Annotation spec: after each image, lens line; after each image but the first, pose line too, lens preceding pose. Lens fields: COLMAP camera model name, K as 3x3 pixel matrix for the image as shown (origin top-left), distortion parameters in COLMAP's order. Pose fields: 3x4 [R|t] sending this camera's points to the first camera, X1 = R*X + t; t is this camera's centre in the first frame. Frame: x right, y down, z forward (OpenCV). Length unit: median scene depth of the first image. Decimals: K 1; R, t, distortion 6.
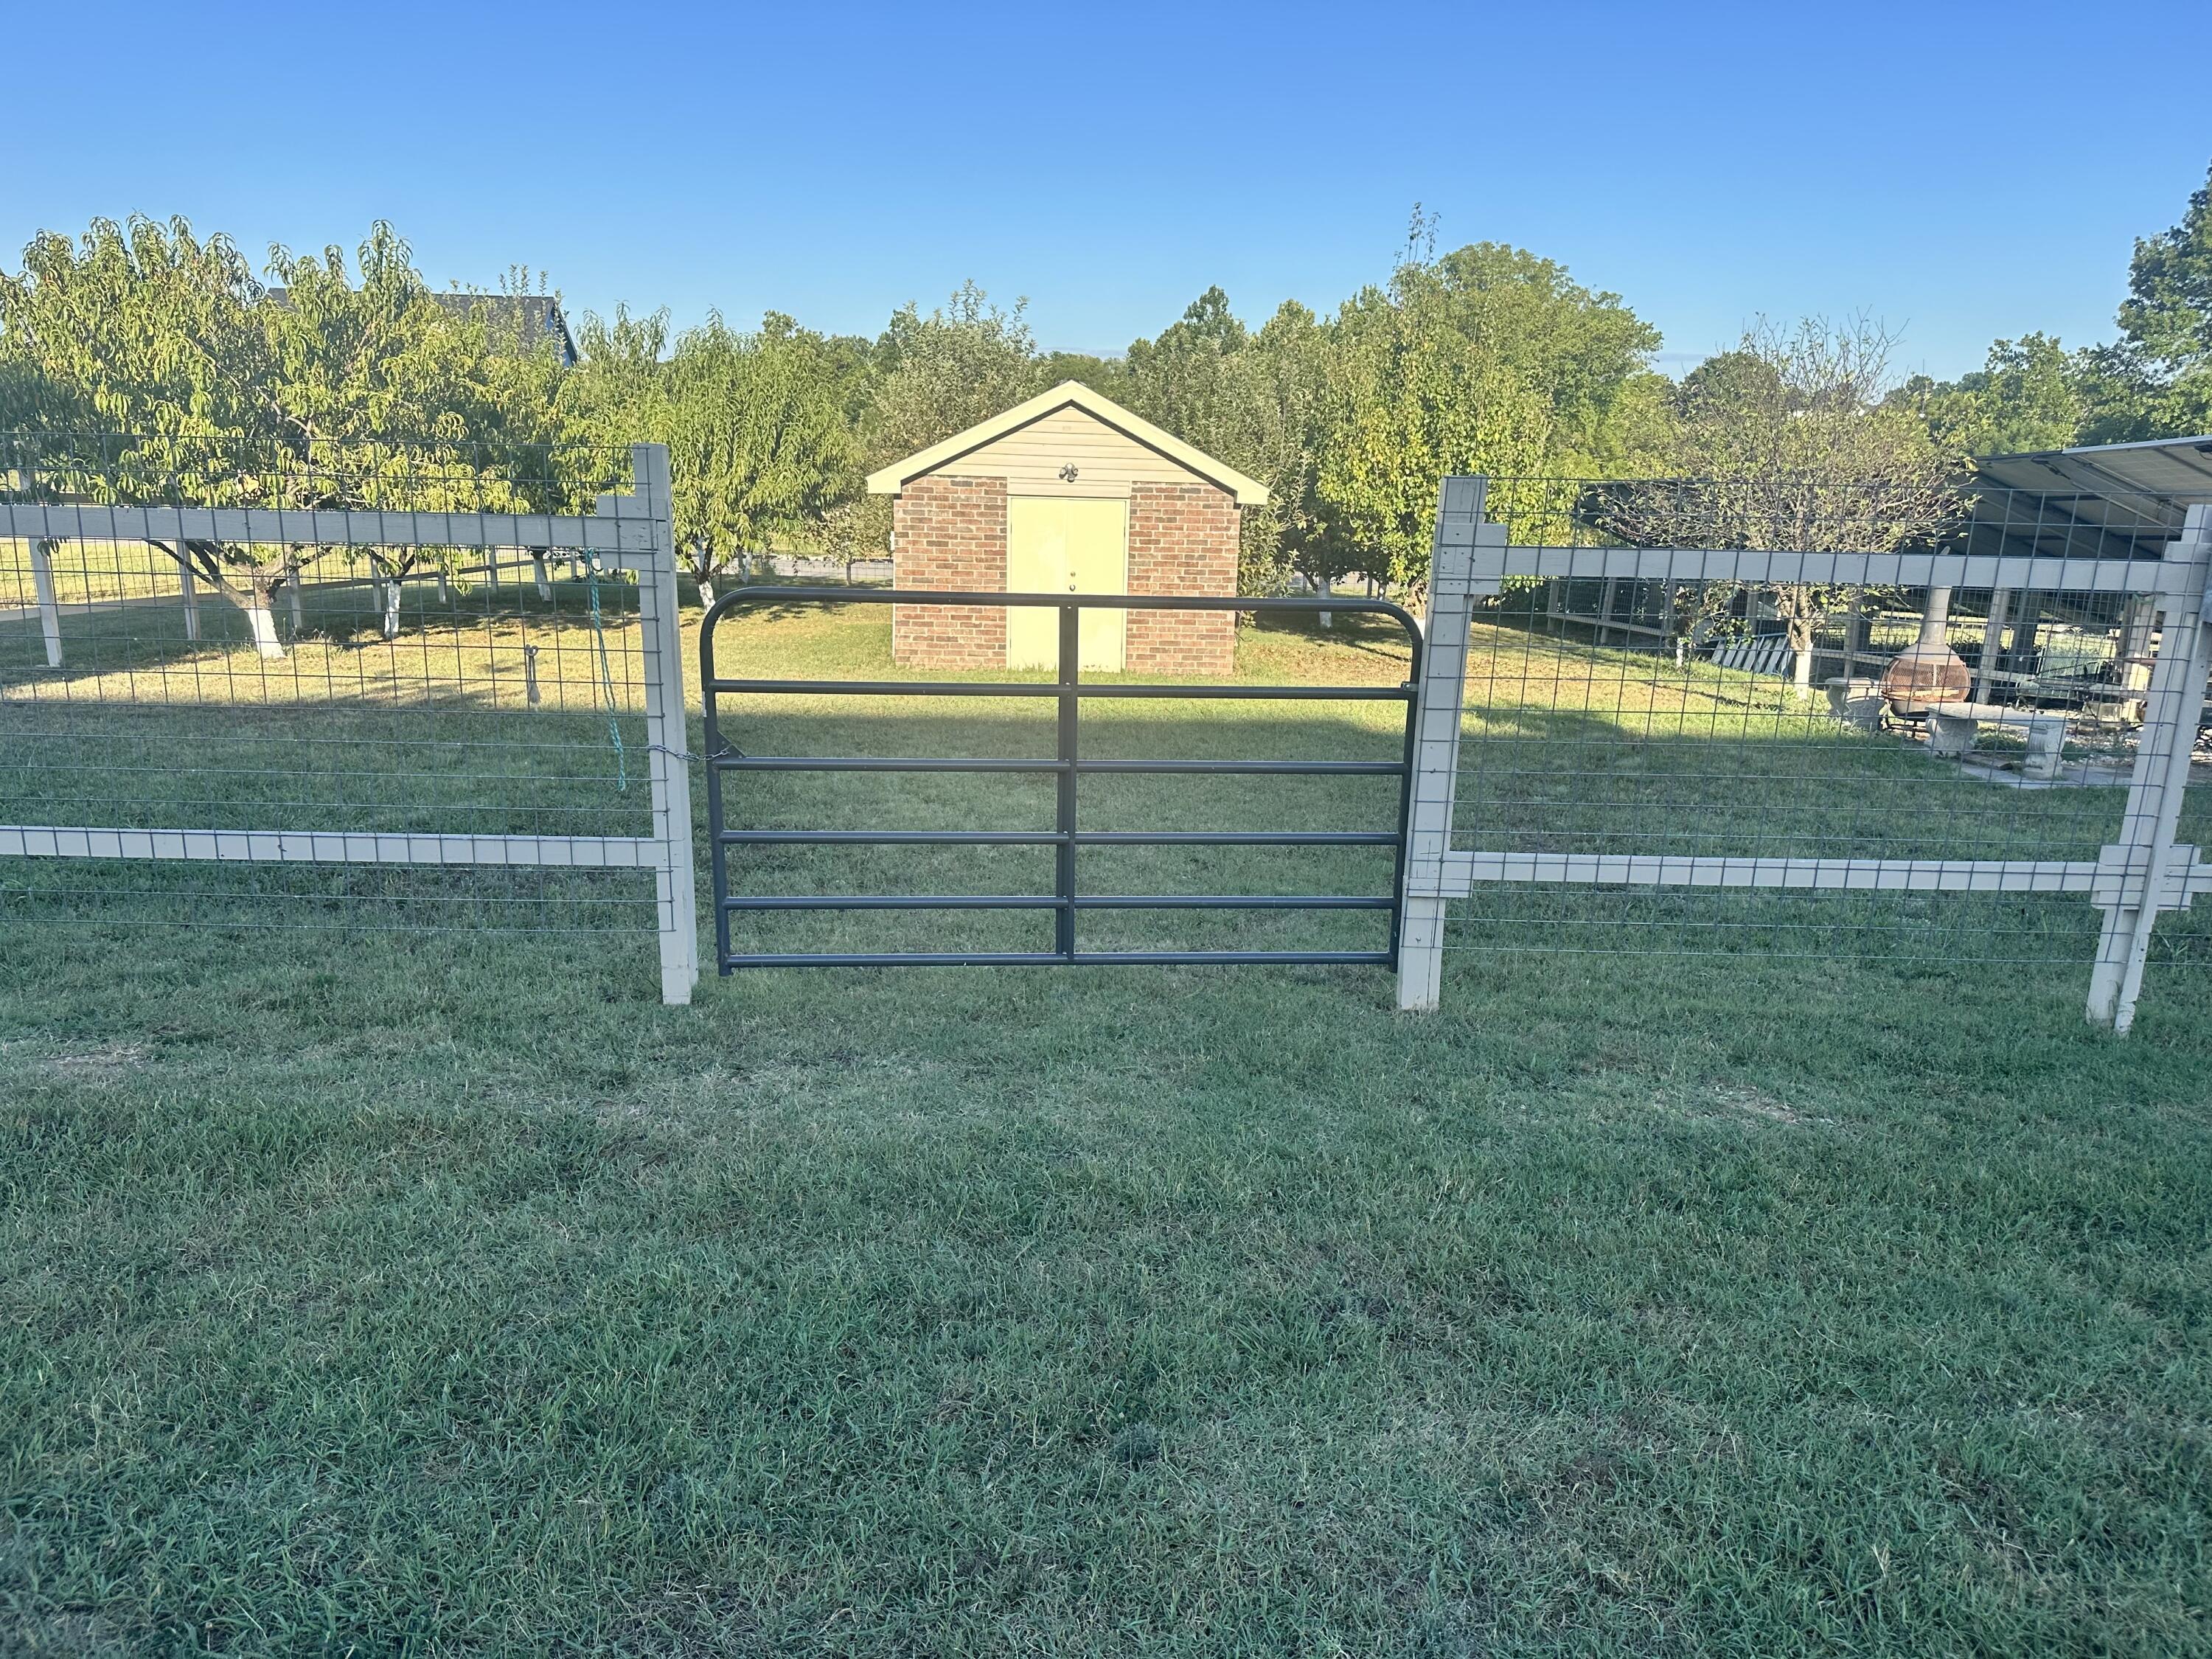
lens RADIAL K [[1426.0, 0, 1105.8], [0, 1426.0, 882.9], [0, 0, 1]] dist [0.005585, -0.044637]
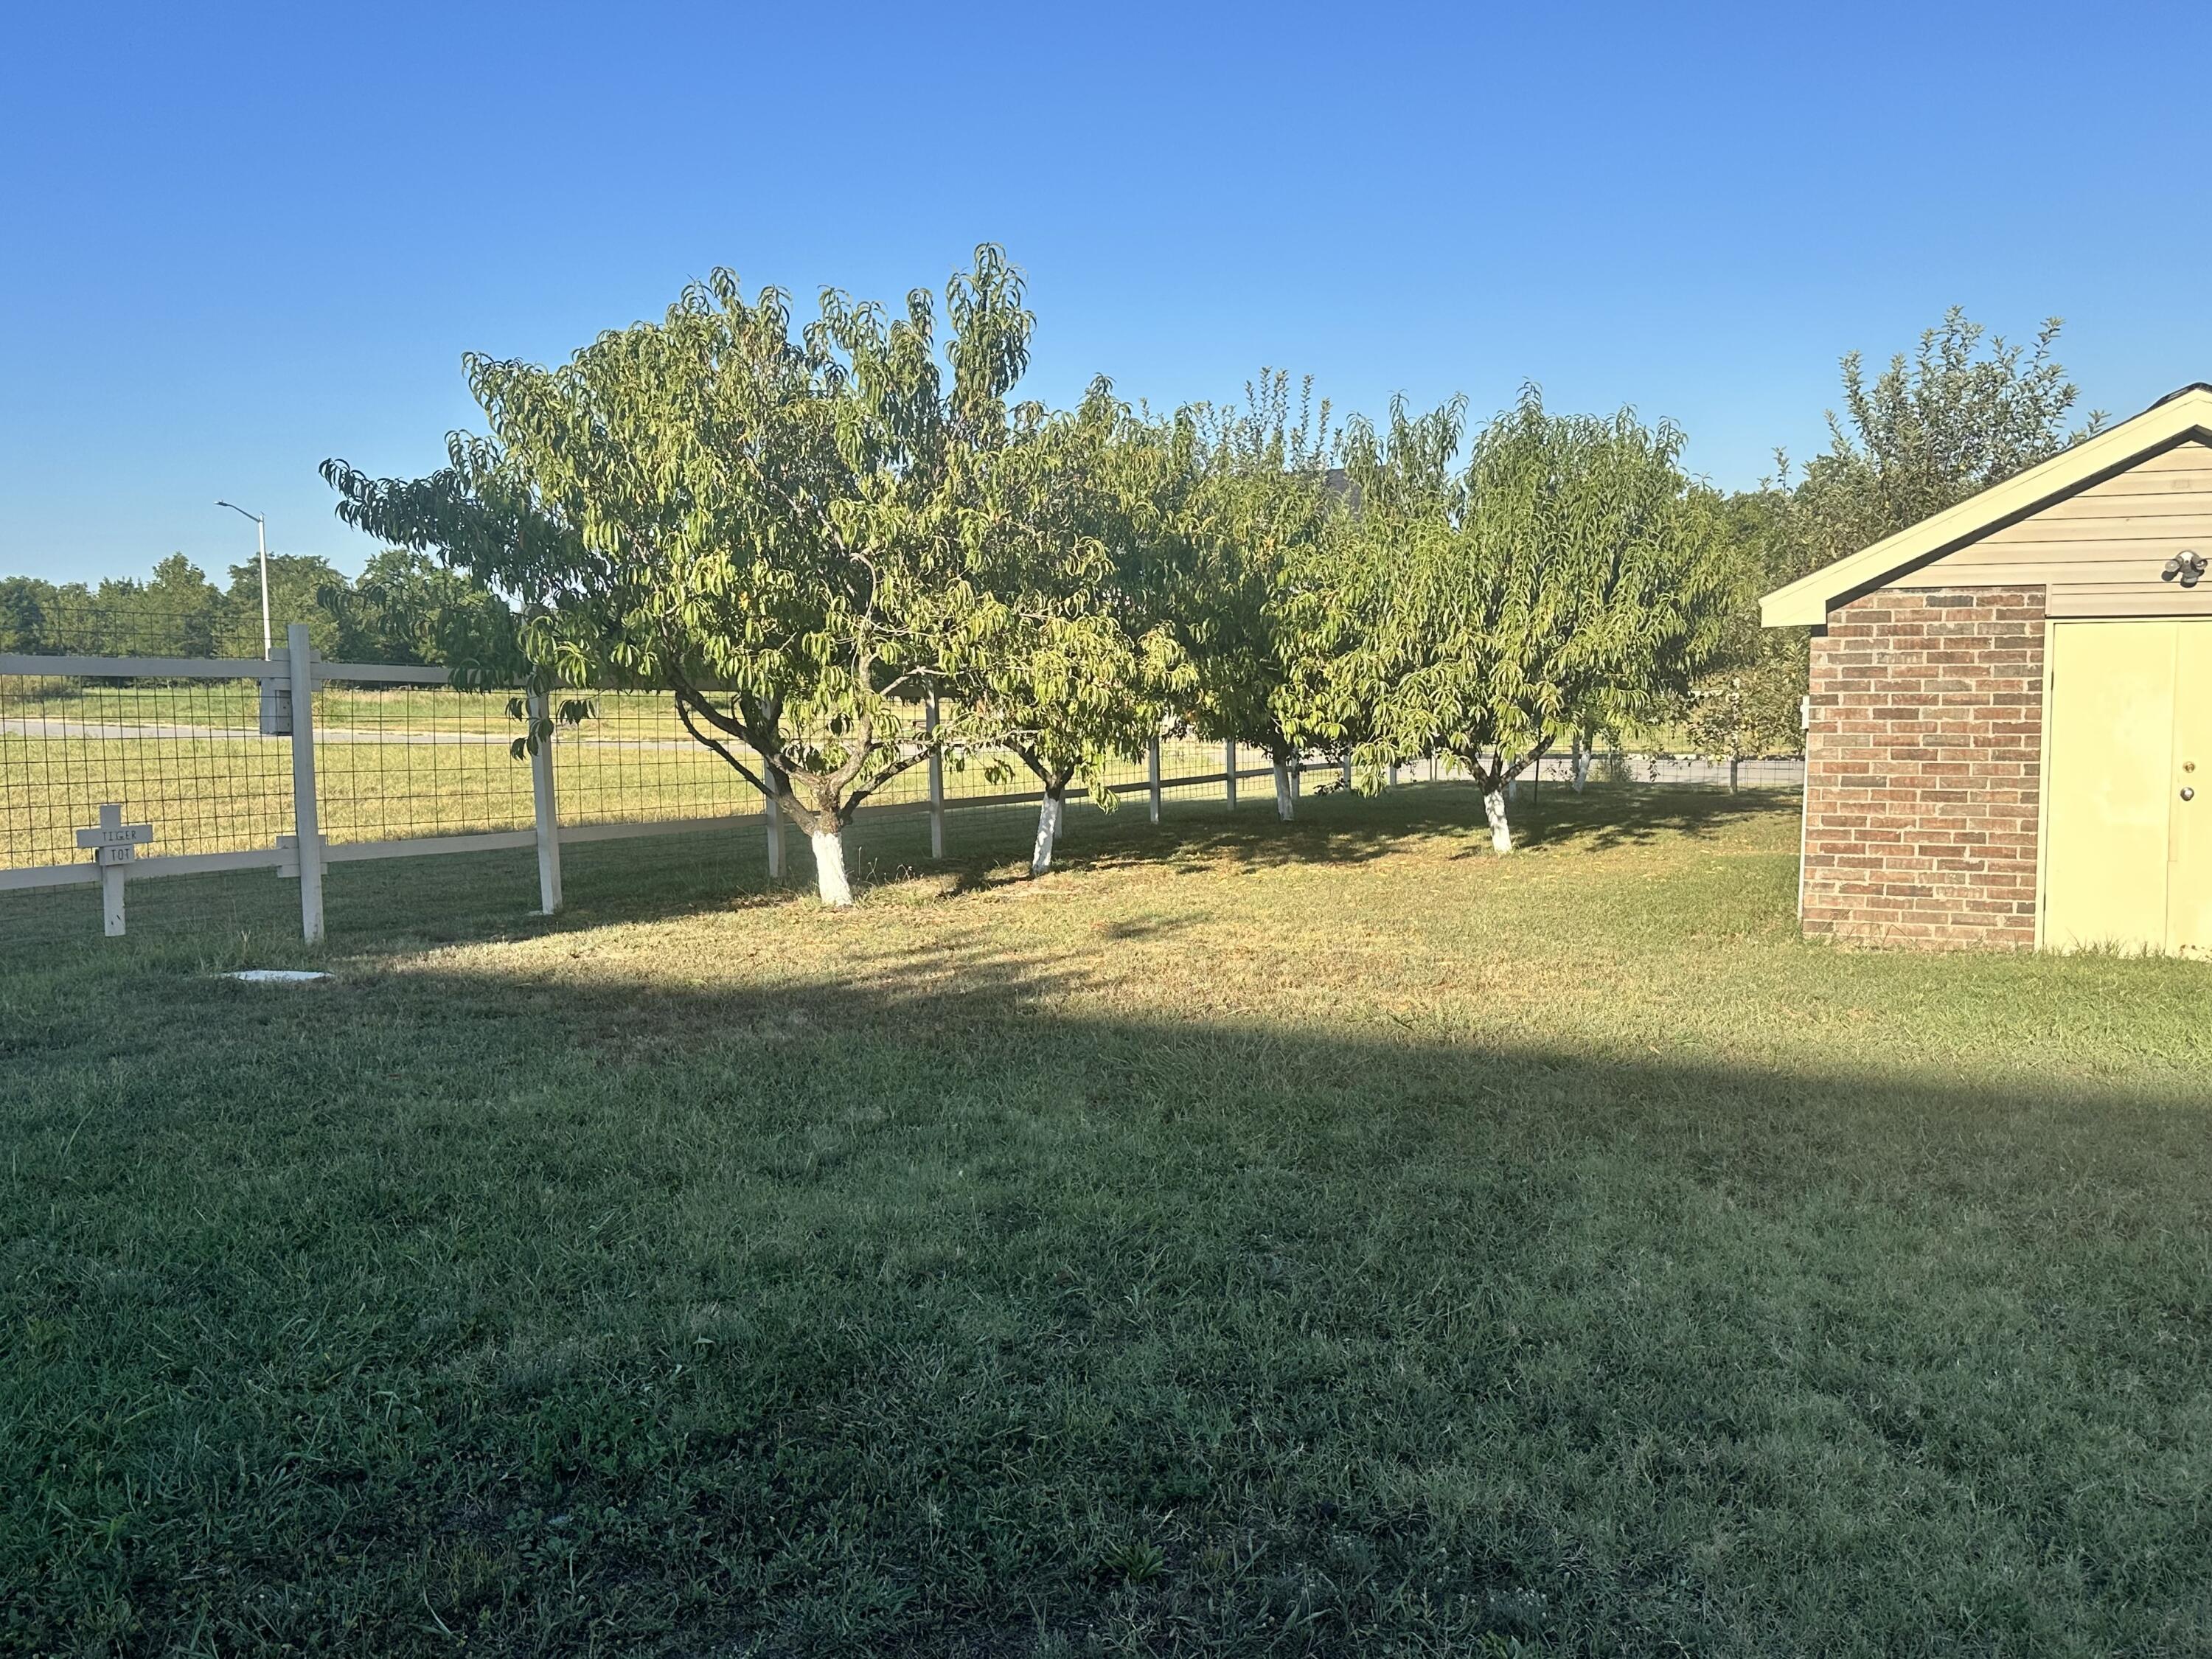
lens RADIAL K [[1891.5, 0, 1107.6], [0, 1891.5, 879.8], [0, 0, 1]] dist [0.127471, -0.184702]
pose [[0.881282, 0.009920, -0.472486, -0.027074], [-0.085832, 0.986512, -0.139381, -0.037240], [0.464730, 0.163389, 0.870247, 0.179568]]
